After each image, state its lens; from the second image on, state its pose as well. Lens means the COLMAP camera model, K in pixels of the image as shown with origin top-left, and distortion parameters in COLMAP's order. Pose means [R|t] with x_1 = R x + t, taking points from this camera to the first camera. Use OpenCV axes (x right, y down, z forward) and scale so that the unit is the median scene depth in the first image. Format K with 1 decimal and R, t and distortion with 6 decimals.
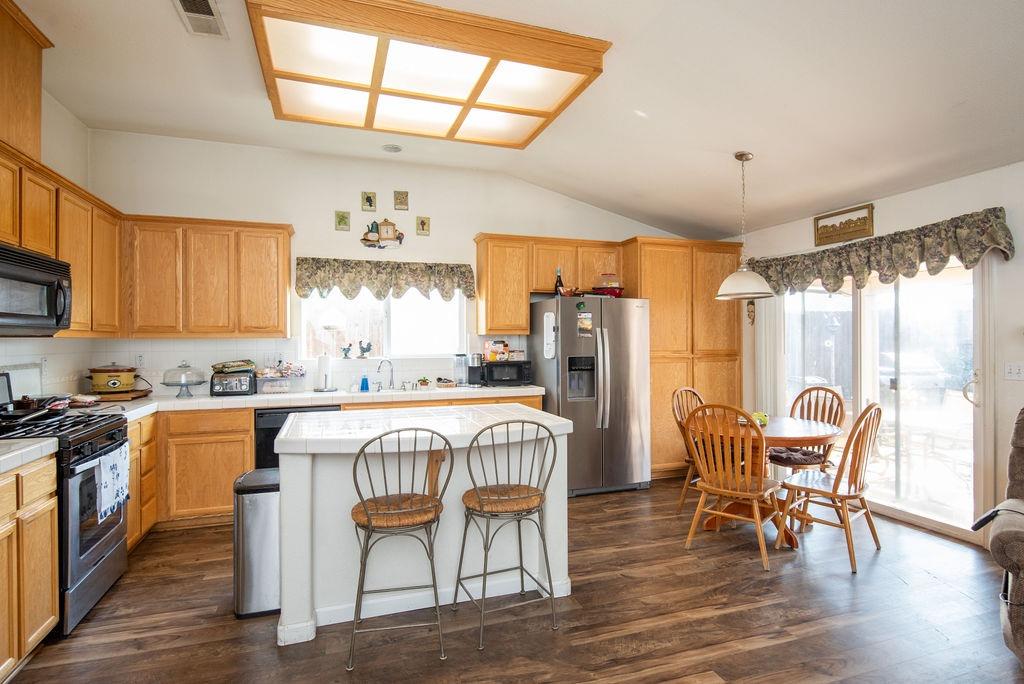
lens RADIAL K [[543.5, 0, 534.1], [0, 543.5, 337.3], [0, 0, 1]] dist [0.012134, -0.010885]
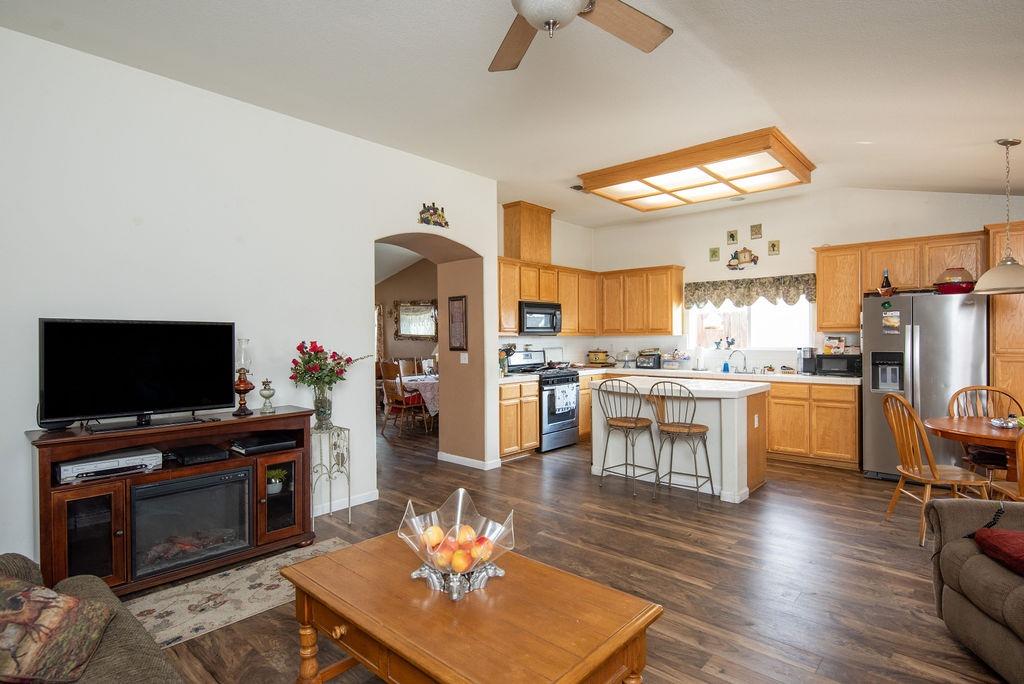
lens RADIAL K [[543.5, 0, 504.5], [0, 543.5, 340.8], [0, 0, 1]] dist [0.012134, -0.010885]
pose [[0.462886, 0.008055, -0.886381, 0.696673], [0.008328, 0.999875, 0.013435, -0.007757], [0.886379, -0.013601, 0.462761, -0.178286]]
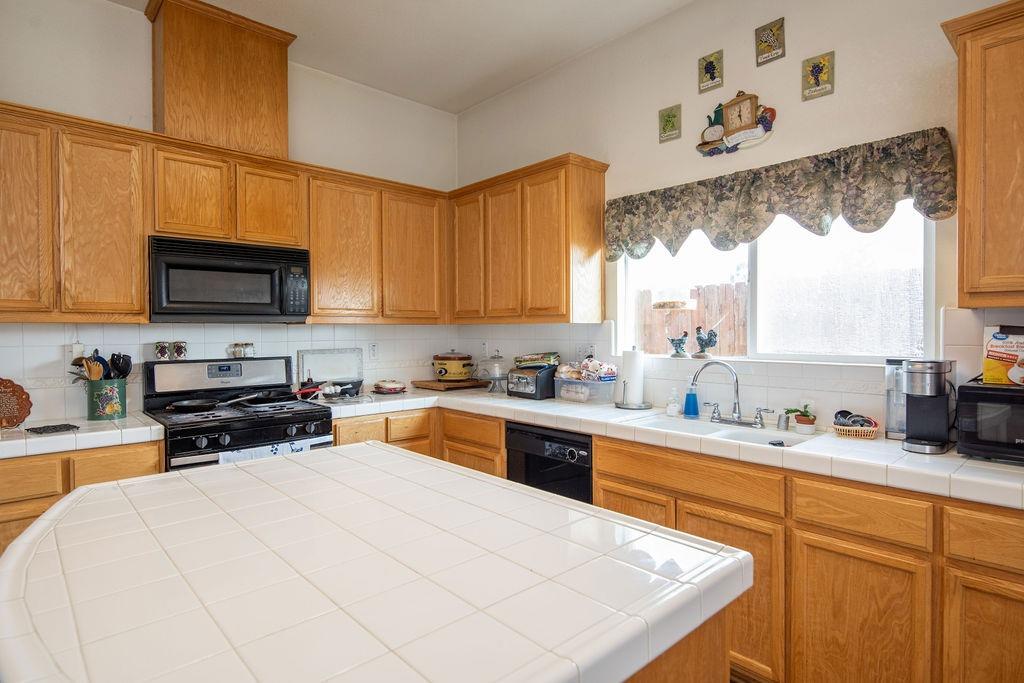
lens RADIAL K [[543.5, 0, 511.4], [0, 543.5, 337.7], [0, 0, 1]] dist [0.012134, -0.010885]
pose [[0.371448, 0.016857, -0.928301, 0.140584], [0.007309, 0.999751, 0.021079, 0.004667], [0.928425, -0.014615, 0.371232, 0.631691]]
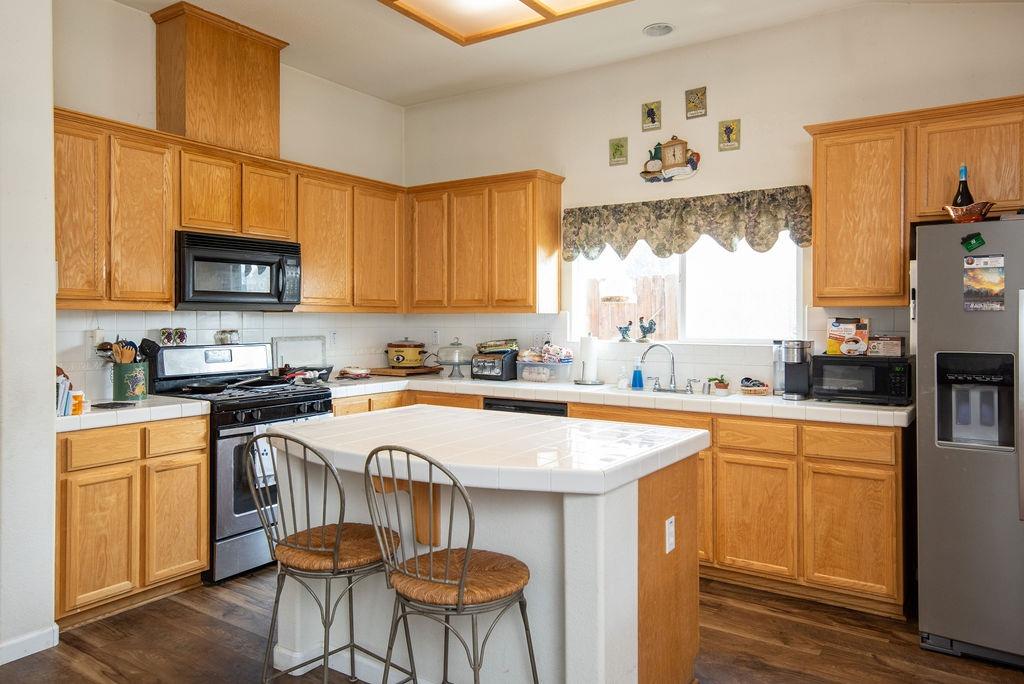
lens RADIAL K [[721.3, 0, 509.2], [0, 721.3, 318.0], [0, 0, 1]] dist [0.026473, -0.005032]
pose [[0.580407, 0.004783, -0.814313, 0.356887], [-0.000152, 0.999983, 0.005765, 0.002313], [0.814327, -0.003222, 0.580398, 0.329824]]
